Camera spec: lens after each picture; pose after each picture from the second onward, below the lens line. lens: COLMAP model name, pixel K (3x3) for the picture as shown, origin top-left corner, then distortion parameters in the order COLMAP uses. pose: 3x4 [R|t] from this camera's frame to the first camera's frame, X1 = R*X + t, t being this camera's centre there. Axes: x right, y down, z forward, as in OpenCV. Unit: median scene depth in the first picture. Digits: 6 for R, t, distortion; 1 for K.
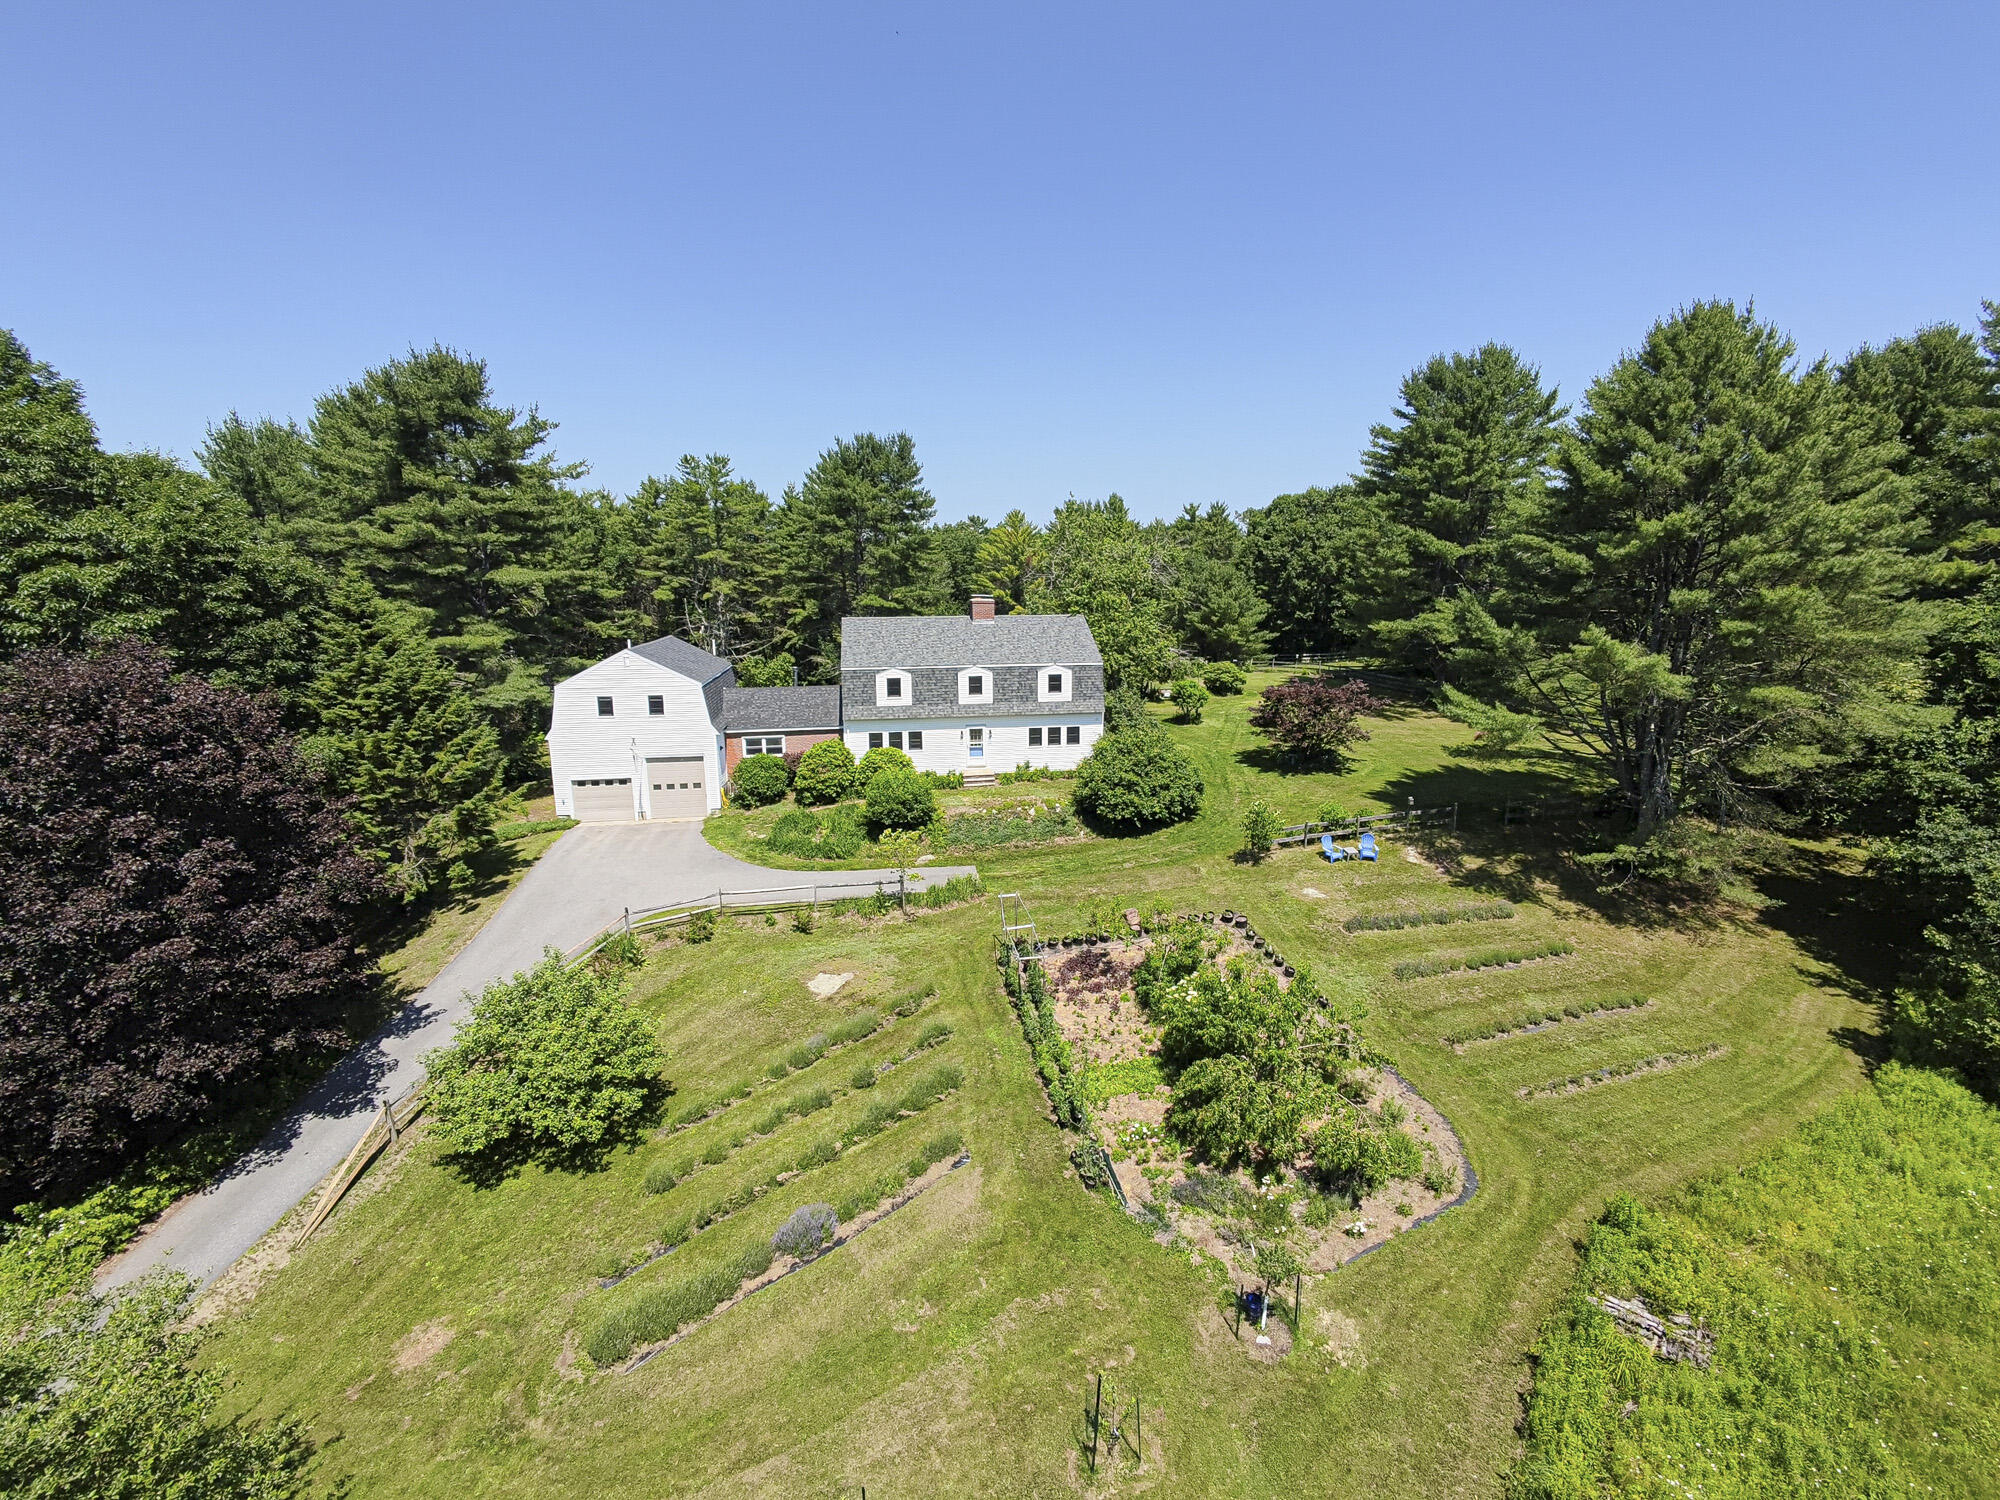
lens RADIAL K [[912.1, 0, 1013.0], [0, 912.1, 754.8], [0, 0, 1]] dist [0.002741, -0.006632]
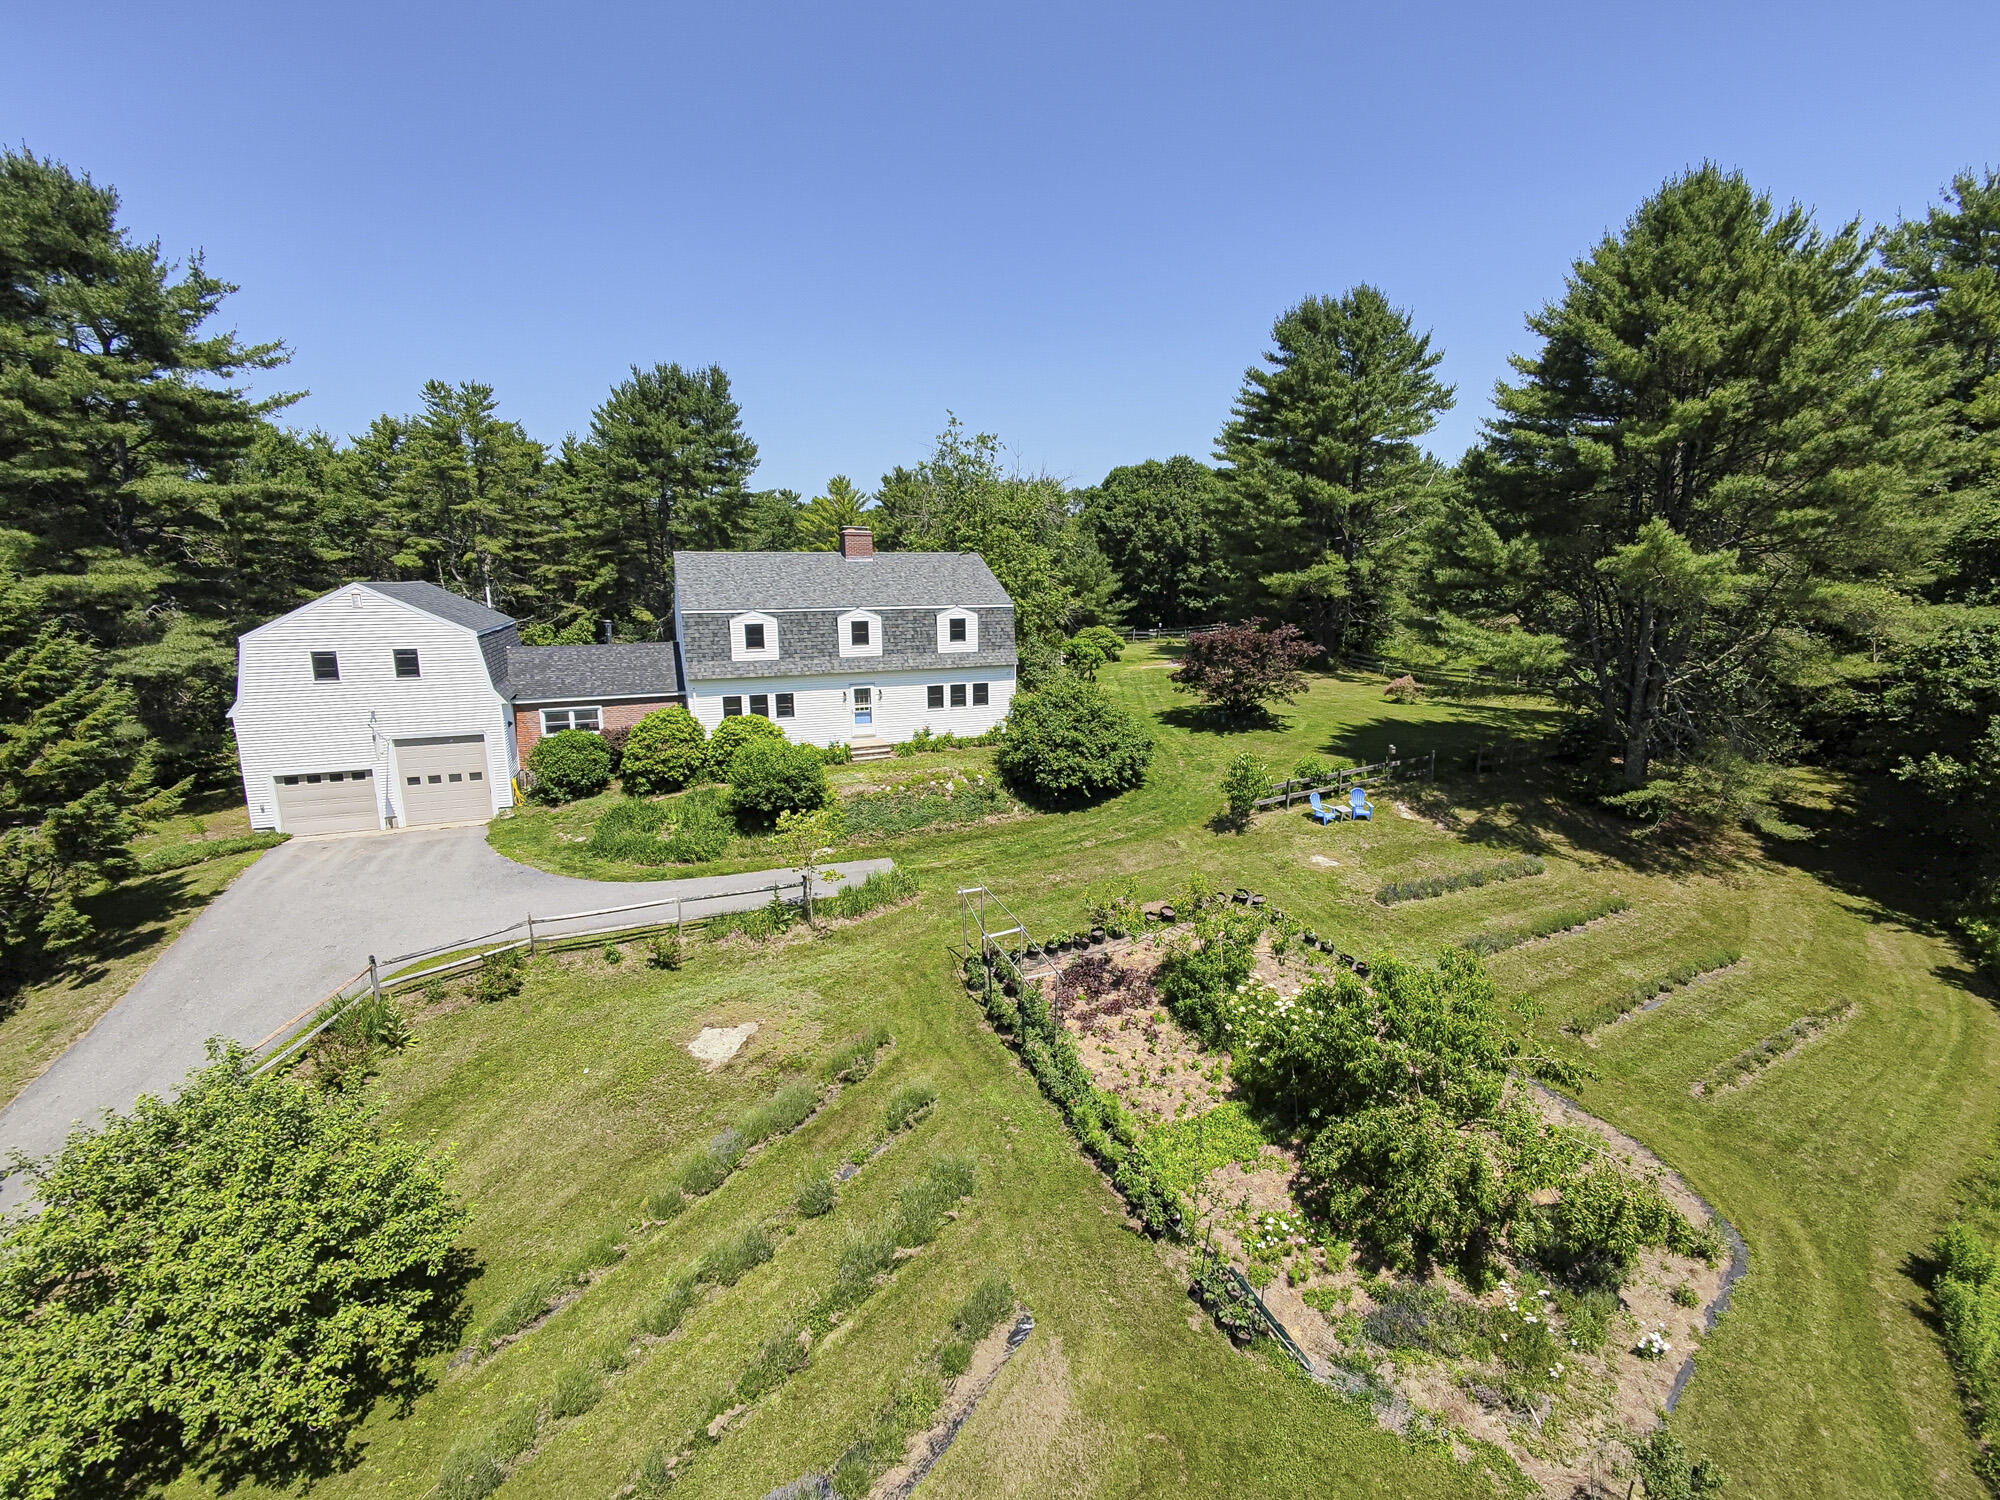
lens RADIAL K [[912.1, 0, 1013.0], [0, 912.1, 754.8], [0, 0, 1]] dist [0.002741, -0.006632]
pose [[0.975751, -0.043245, 0.214568, -0.119693], [0.043910, 0.999034, 0.001669, 0.046687], [-0.214433, 0.007793, 0.976708, 0.285062]]
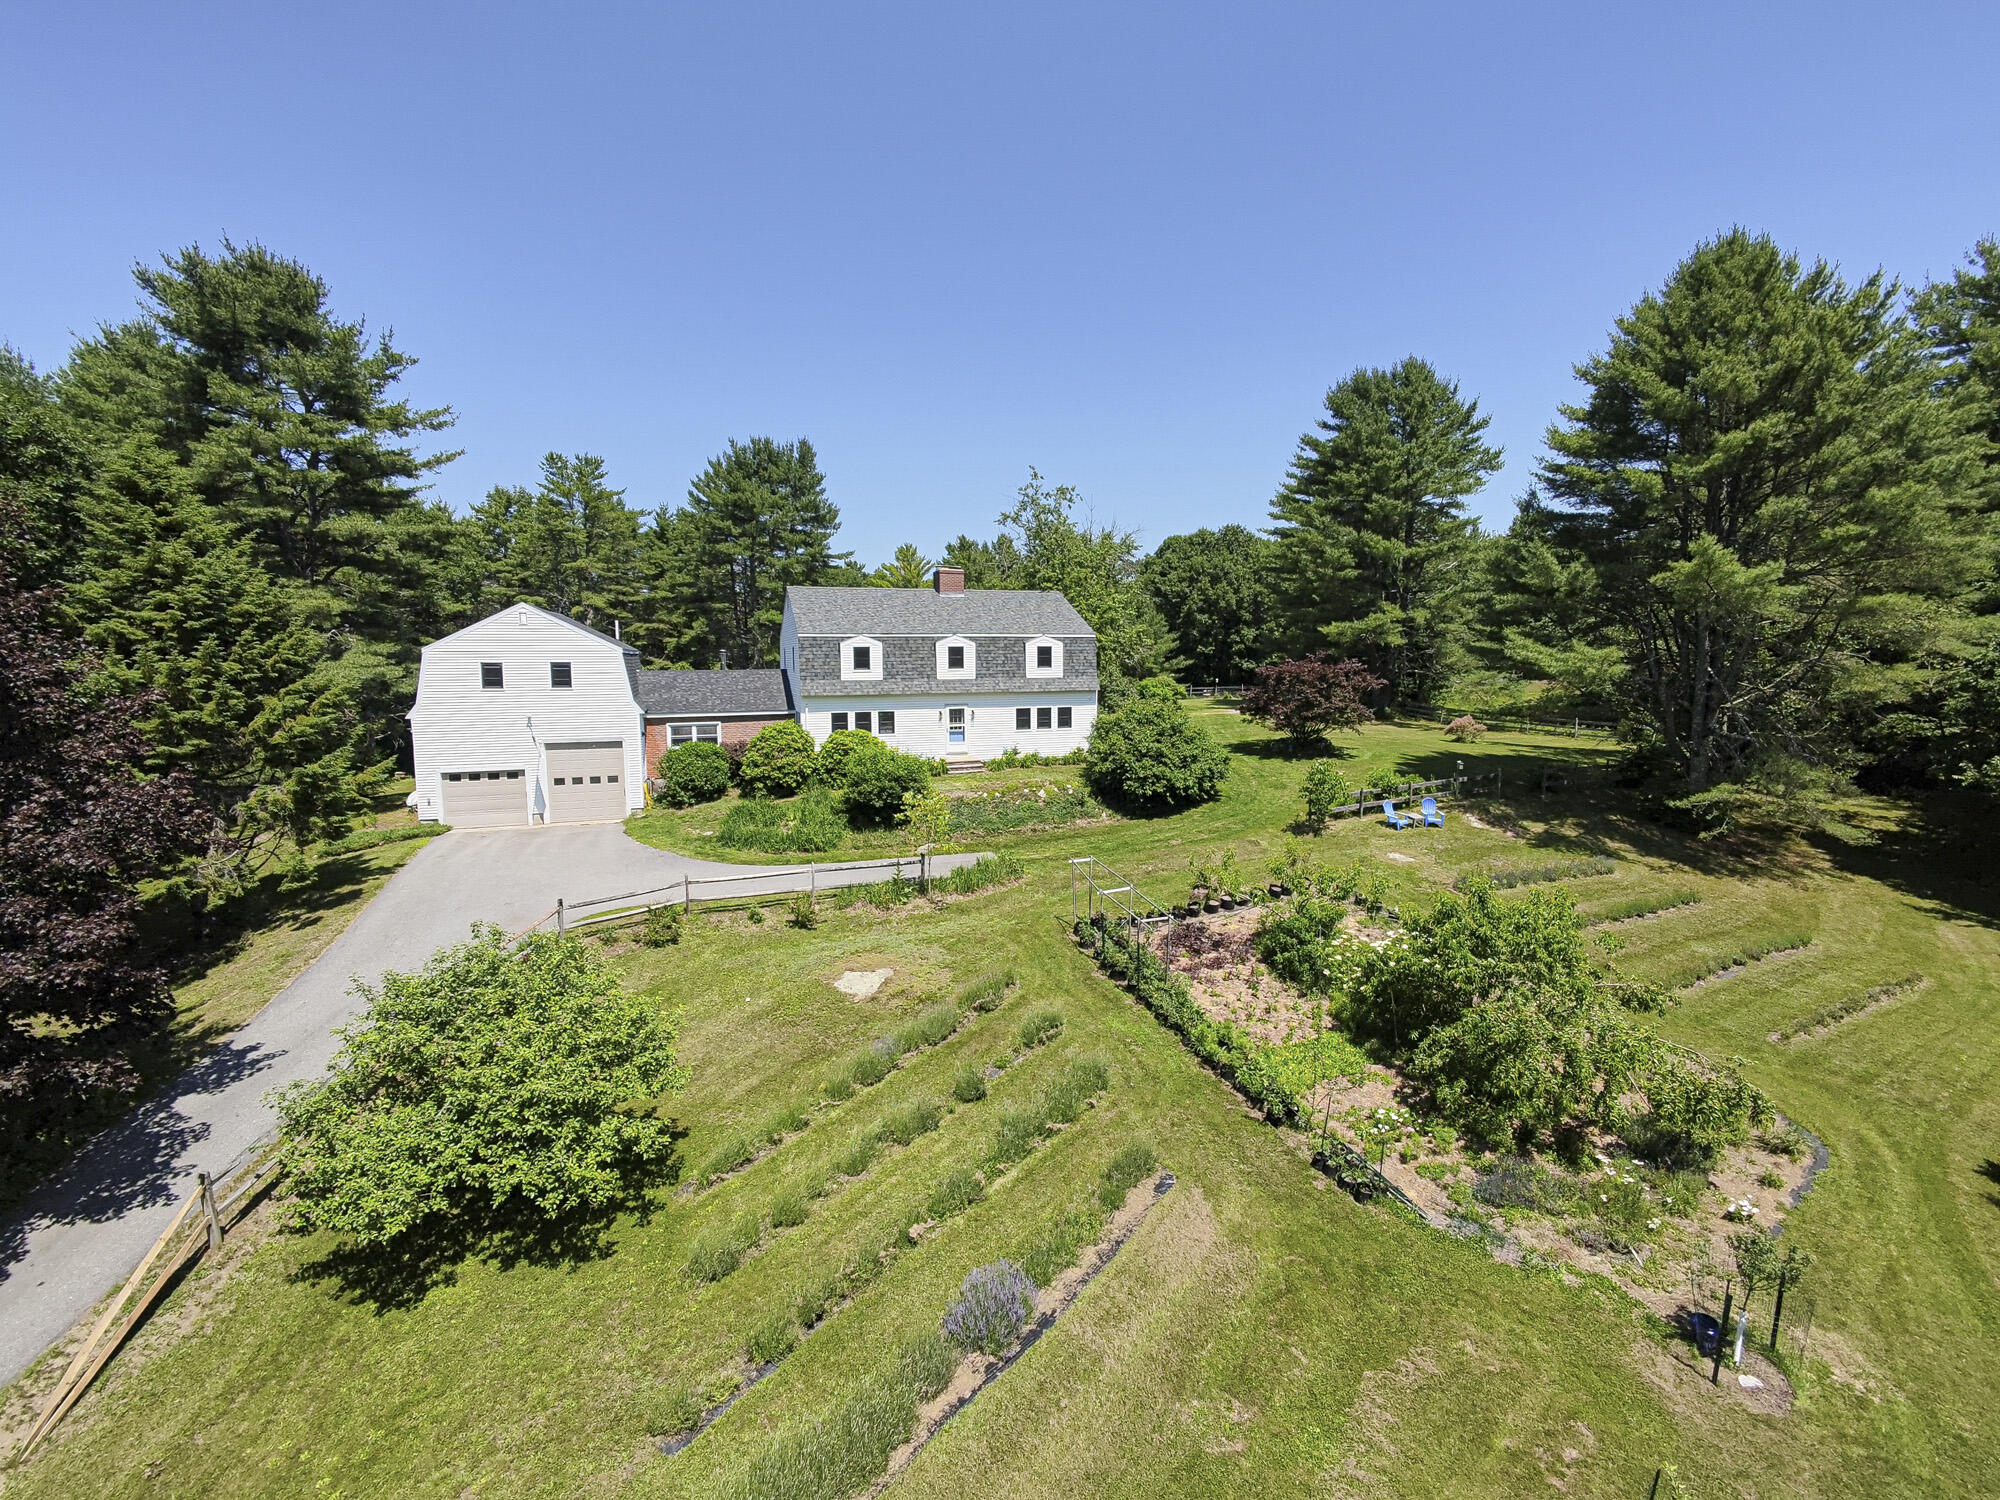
lens RADIAL K [[912.1, 0, 1013.0], [0, 912.1, 754.8], [0, 0, 1]] dist [0.002741, -0.006632]
pose [[0.984772, -0.018014, 0.172912, -0.192613], [0.033468, 0.995656, -0.086880, 0.126624], [-0.170596, 0.091344, 0.981098, 0.223431]]
